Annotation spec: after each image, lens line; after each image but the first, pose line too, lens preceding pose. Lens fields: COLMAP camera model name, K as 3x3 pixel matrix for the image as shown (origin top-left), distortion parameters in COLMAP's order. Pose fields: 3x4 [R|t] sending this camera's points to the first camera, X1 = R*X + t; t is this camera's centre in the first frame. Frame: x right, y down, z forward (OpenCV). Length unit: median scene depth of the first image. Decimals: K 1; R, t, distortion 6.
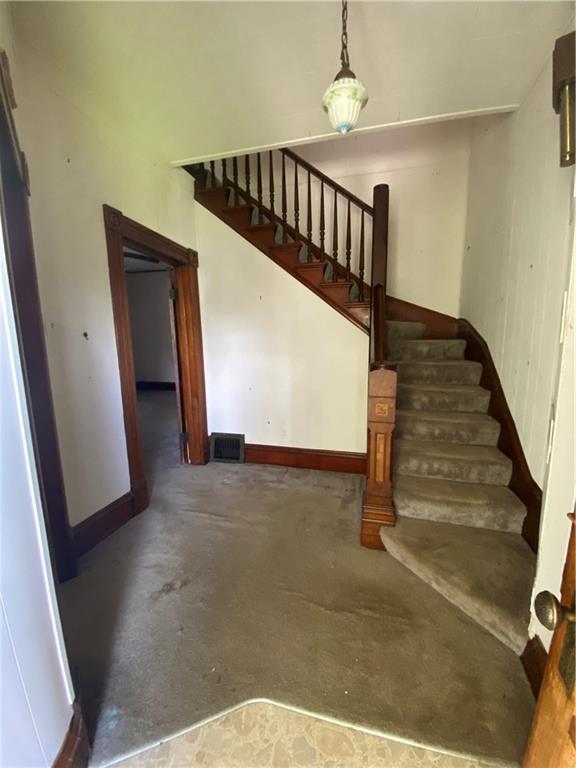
lens RADIAL K [[314.0, 0, 286.6], [0, 314.0, 384.0], [0, 0, 1]] dist [-0.015519, -0.008663]
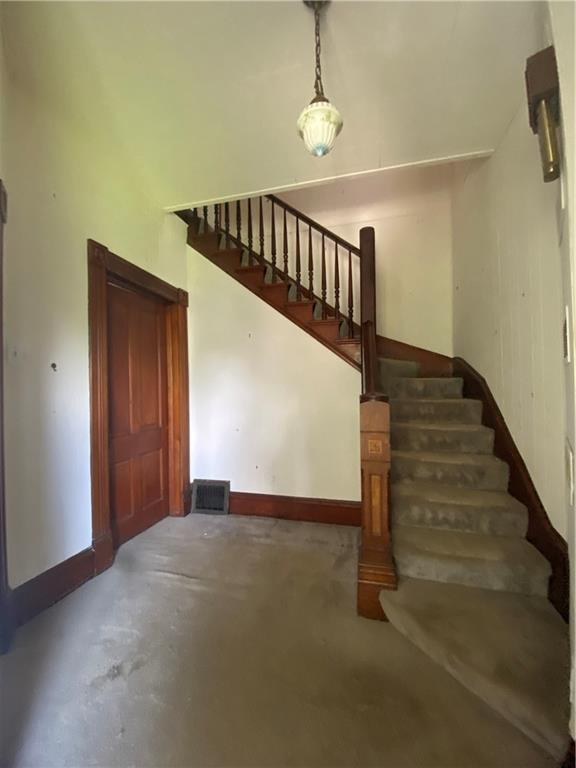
lens RADIAL K [[314.0, 0, 287.2], [0, 314.0, 381.8], [0, 0, 1]] dist [-0.015519, -0.008663]
pose [[0.999990, -0.000707, 0.004429, 0.041008], [0.001420, 0.986598, -0.163166, 0.034979], [-0.004254, 0.163171, 0.986589, 0.075418]]
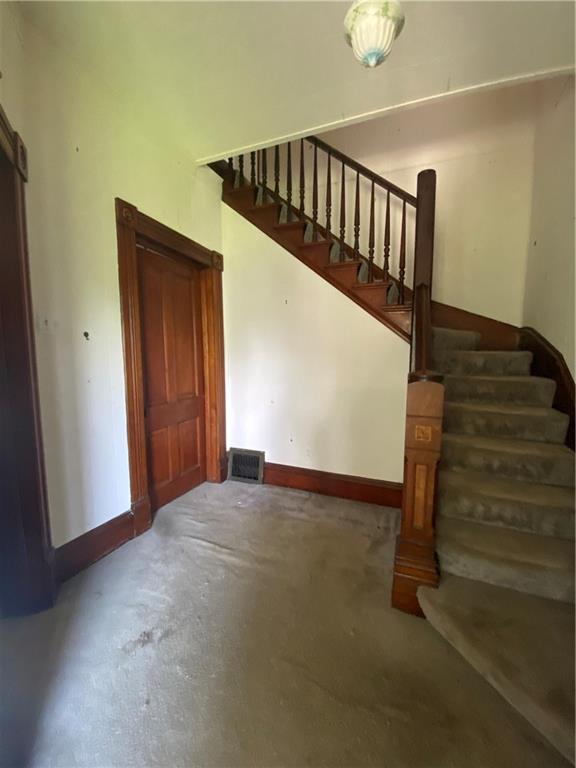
lens RADIAL K [[314.0, 0, 285.1], [0, 314.0, 383.6], [0, 0, 1]] dist [-0.015519, -0.008663]
pose [[0.991132, 0.029897, -0.129474, 0.049678], [-0.036273, 0.998228, -0.047168, 0.006237], [0.127834, 0.051446, 0.990460, 0.147502]]
